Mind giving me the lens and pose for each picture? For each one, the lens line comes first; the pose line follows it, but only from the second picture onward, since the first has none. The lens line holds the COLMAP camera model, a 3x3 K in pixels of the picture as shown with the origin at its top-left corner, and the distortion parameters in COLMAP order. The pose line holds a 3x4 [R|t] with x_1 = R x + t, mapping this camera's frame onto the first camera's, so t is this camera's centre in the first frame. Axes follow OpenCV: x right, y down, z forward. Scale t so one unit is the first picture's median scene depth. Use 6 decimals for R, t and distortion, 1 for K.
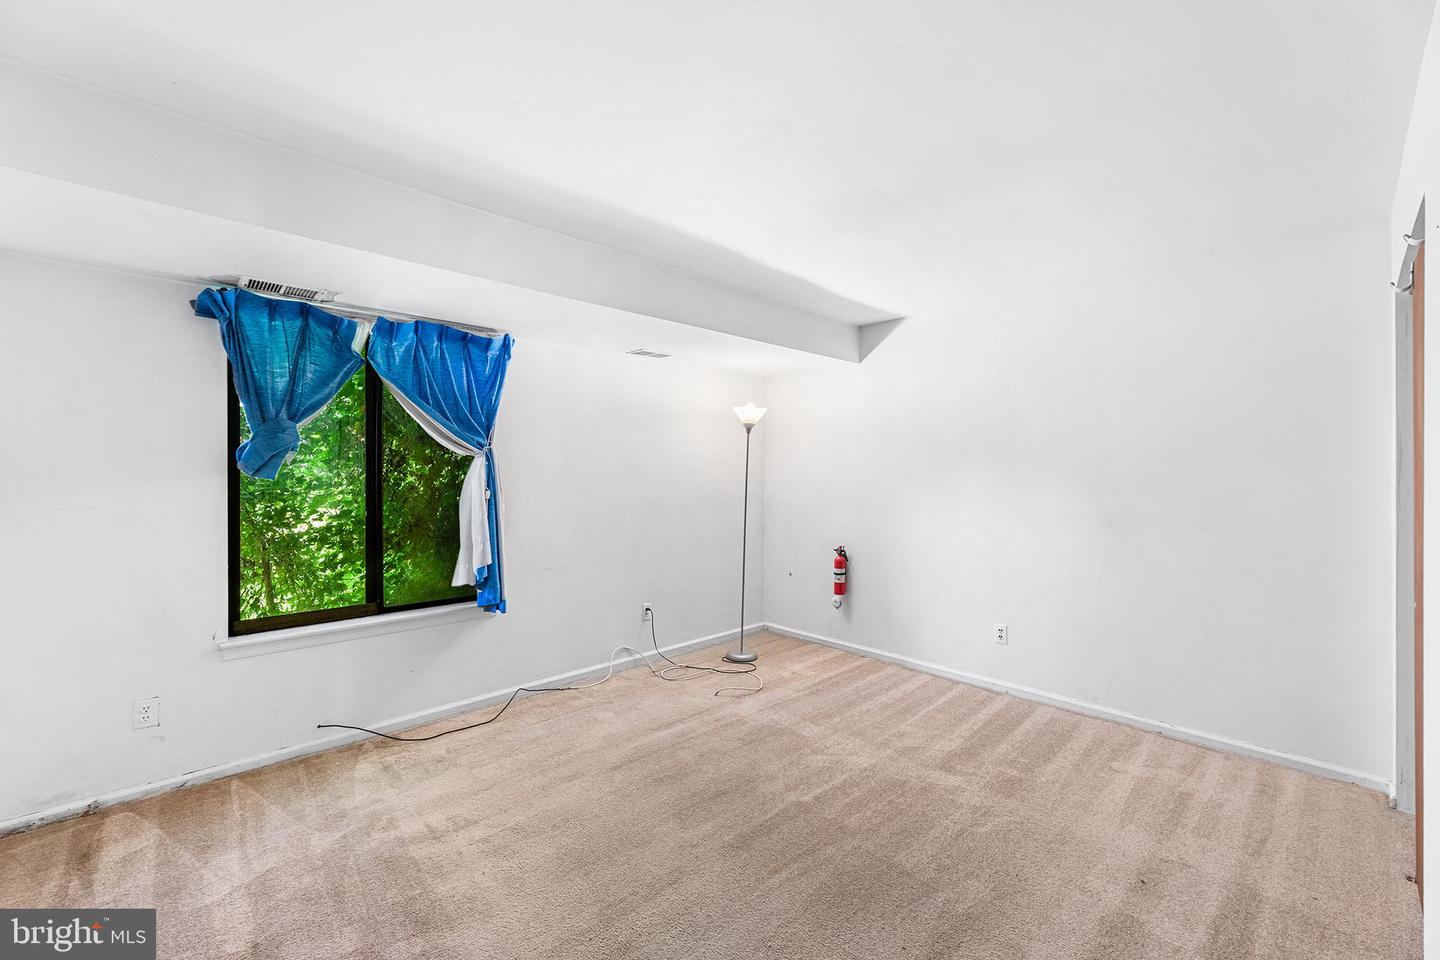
lens RADIAL K [[578.8, 0, 715.6], [0, 578.8, 476.1], [0, 0, 1]] dist [0.006385, -0.001174]
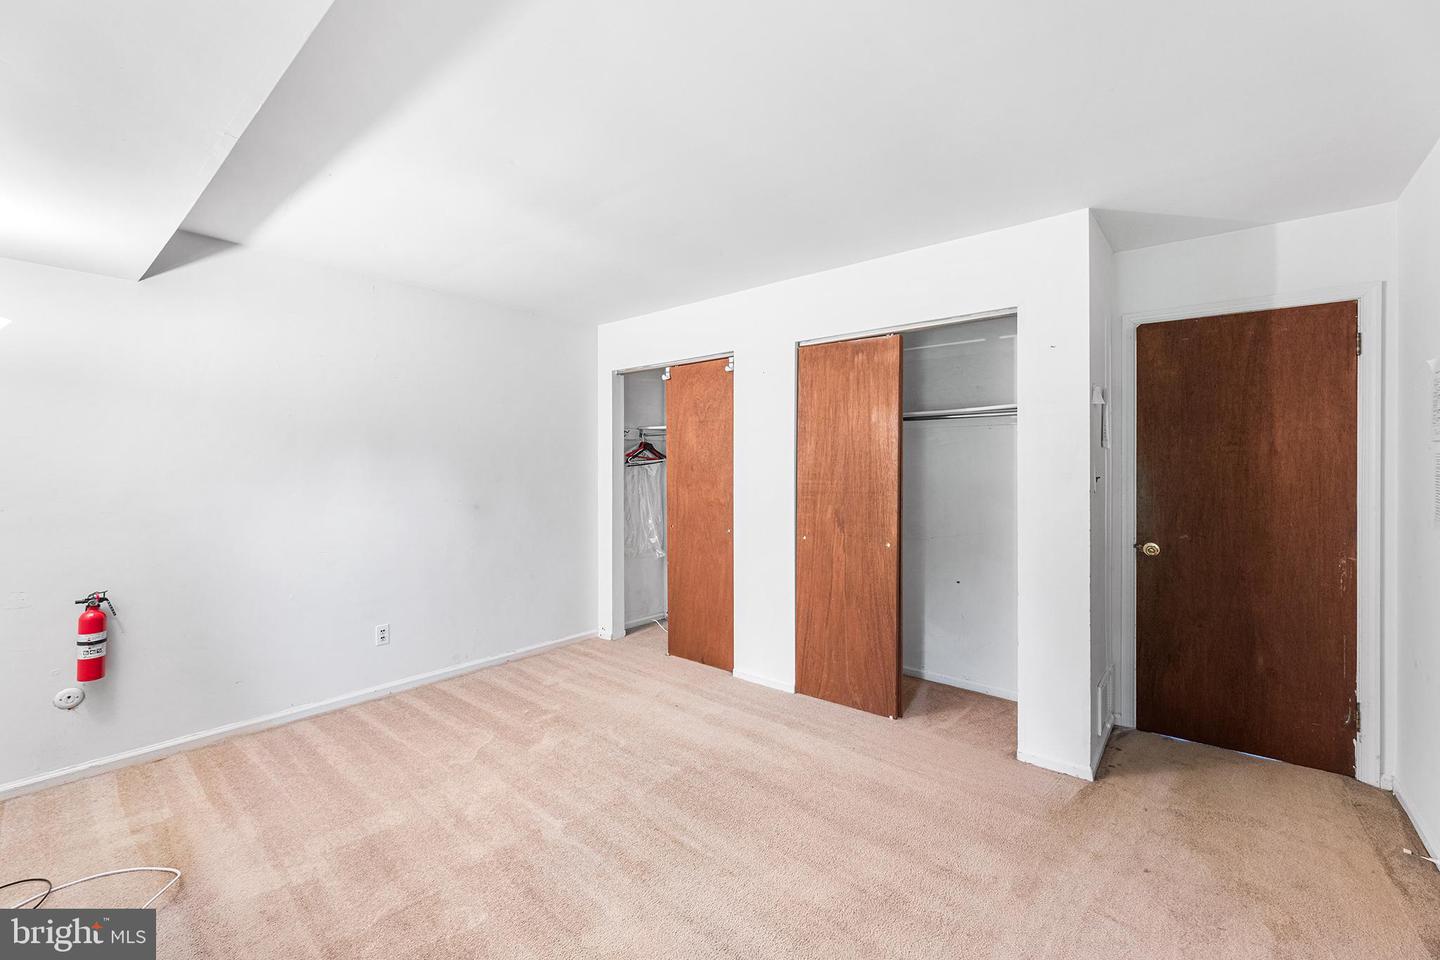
lens RADIAL K [[578.8, 0, 717.1], [0, 578.8, 473.2], [0, 0, 1]] dist [0.006385, -0.001174]
pose [[-0.109765, -0.008466, 0.993922, -0.500452], [0.003836, 0.999953, 0.008941, 0.004177], [-0.993950, 0.004794, -0.109727, 0.564948]]
